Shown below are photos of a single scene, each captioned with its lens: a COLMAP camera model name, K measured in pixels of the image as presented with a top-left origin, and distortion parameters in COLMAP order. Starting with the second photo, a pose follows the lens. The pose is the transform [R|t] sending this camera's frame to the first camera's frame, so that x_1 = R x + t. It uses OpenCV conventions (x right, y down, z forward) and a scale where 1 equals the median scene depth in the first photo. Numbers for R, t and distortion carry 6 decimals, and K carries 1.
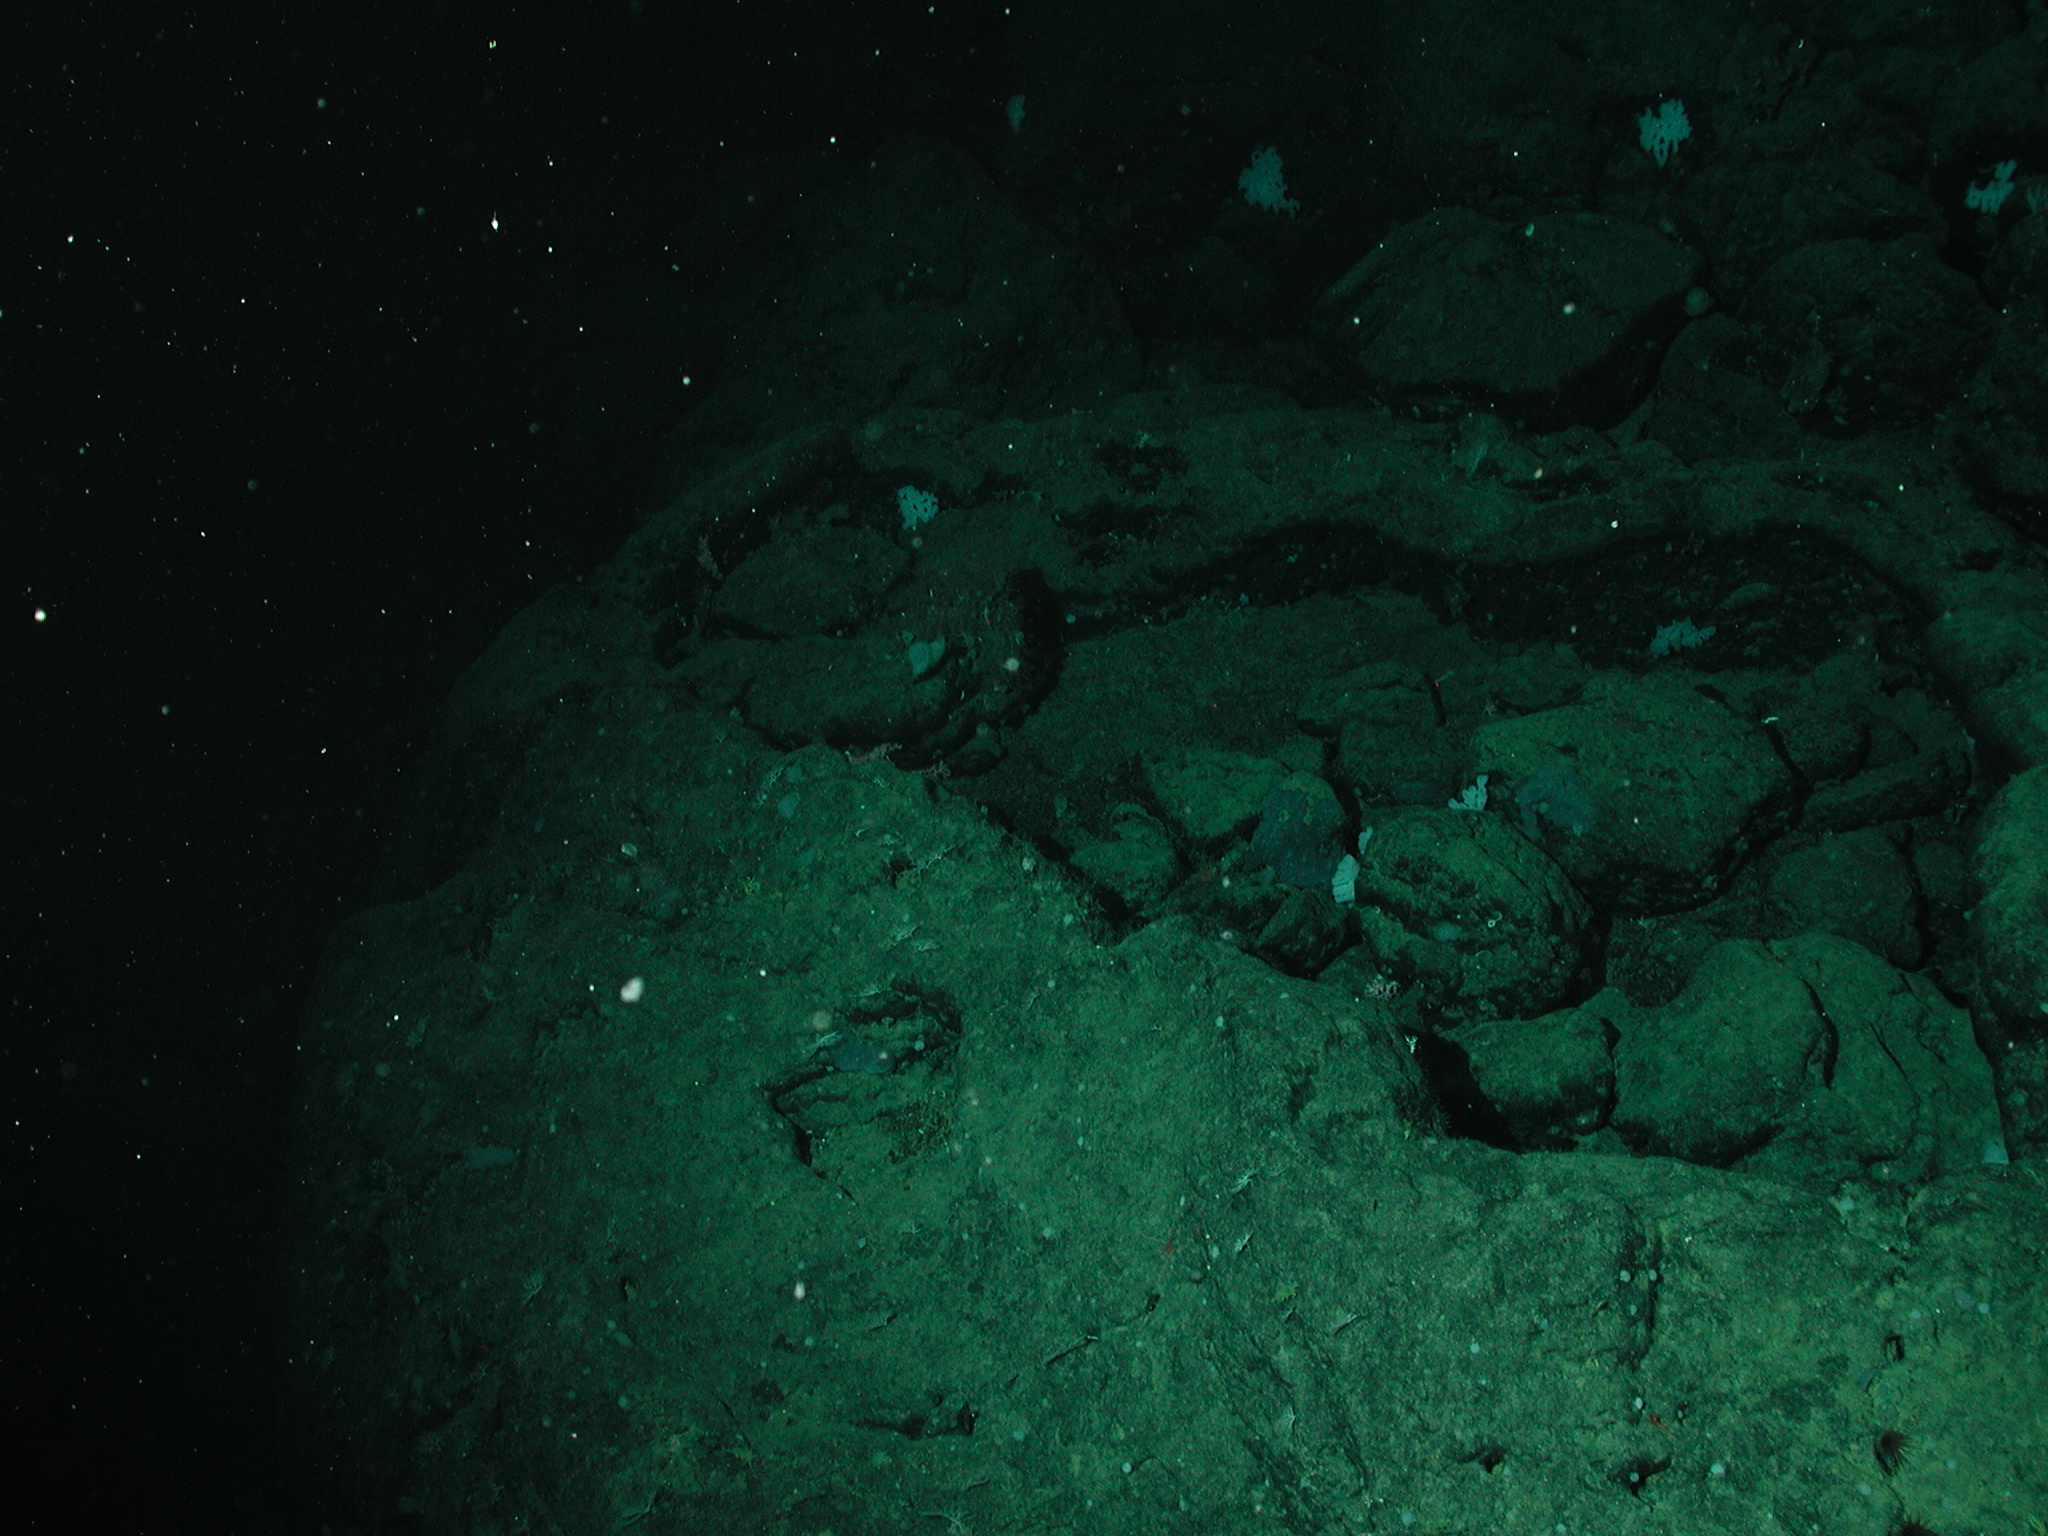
lens RADIAL K [[2316.4, 0, 1022.8], [0, 2316.4, 771.1], [0, 0, 1]] dist [-0.040404, 0.000000]
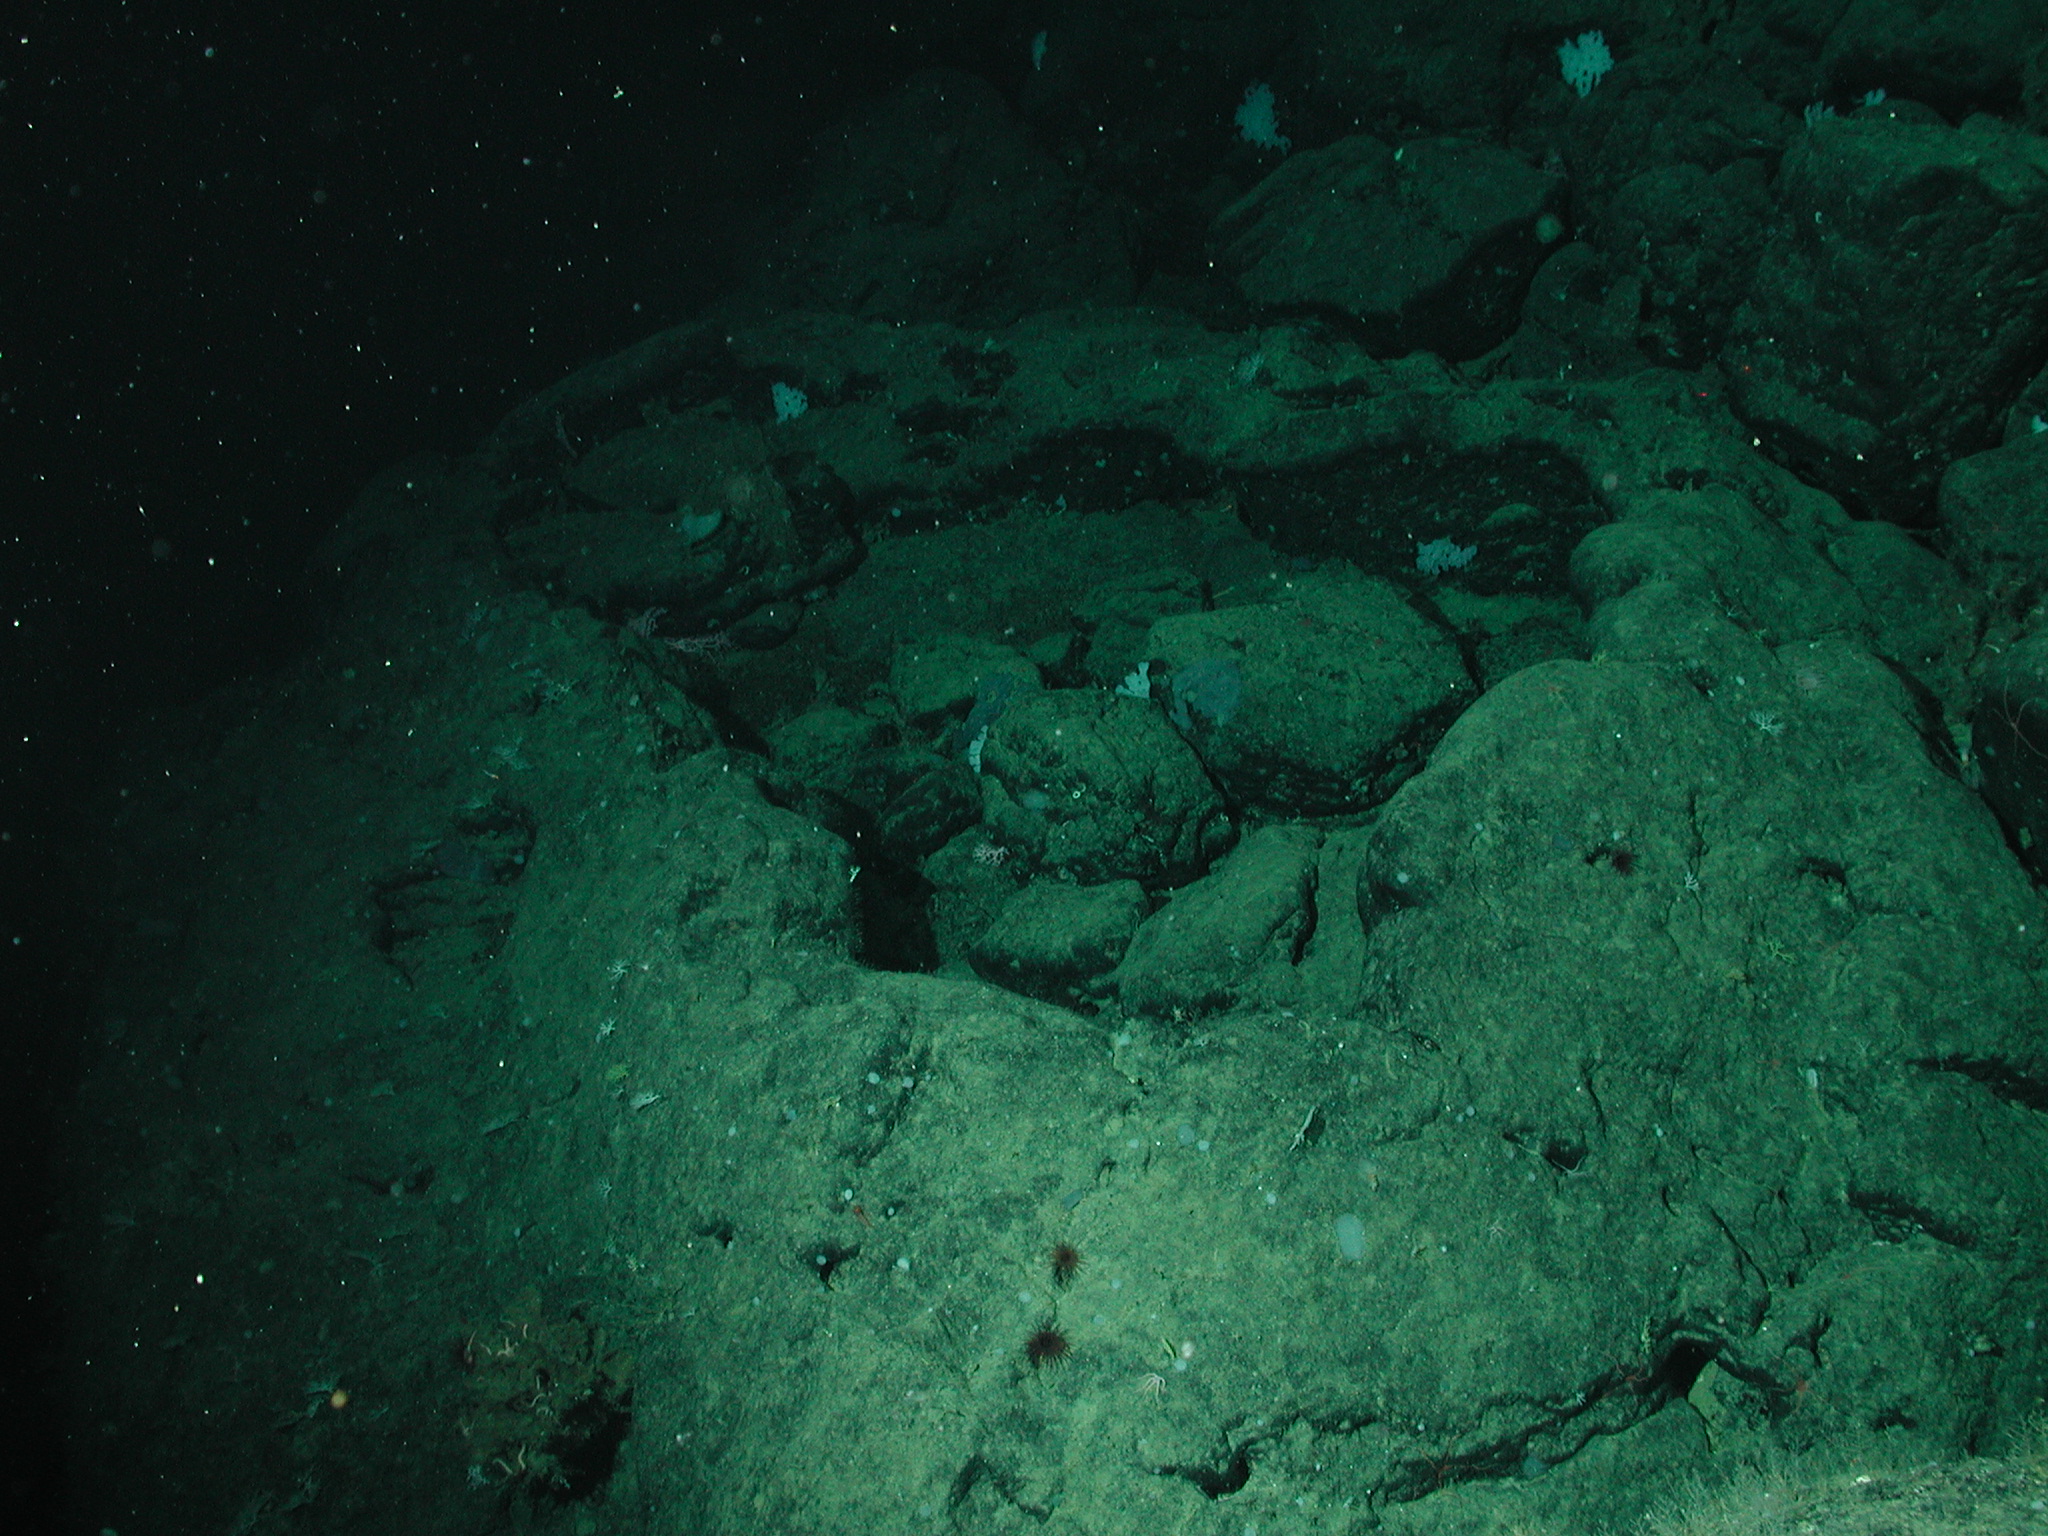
lens RADIAL K [[2316.4, 0, 1037.2], [0, 2316.4, 765.2], [0, 0, 1]] dist [-0.040404, 0.000000]
pose [[0.977548, 0.076682, -0.196266, 0.353242], [-0.077438, 0.996990, 0.003830, 0.046118], [0.195969, 0.011454, 0.980543, -0.006661]]
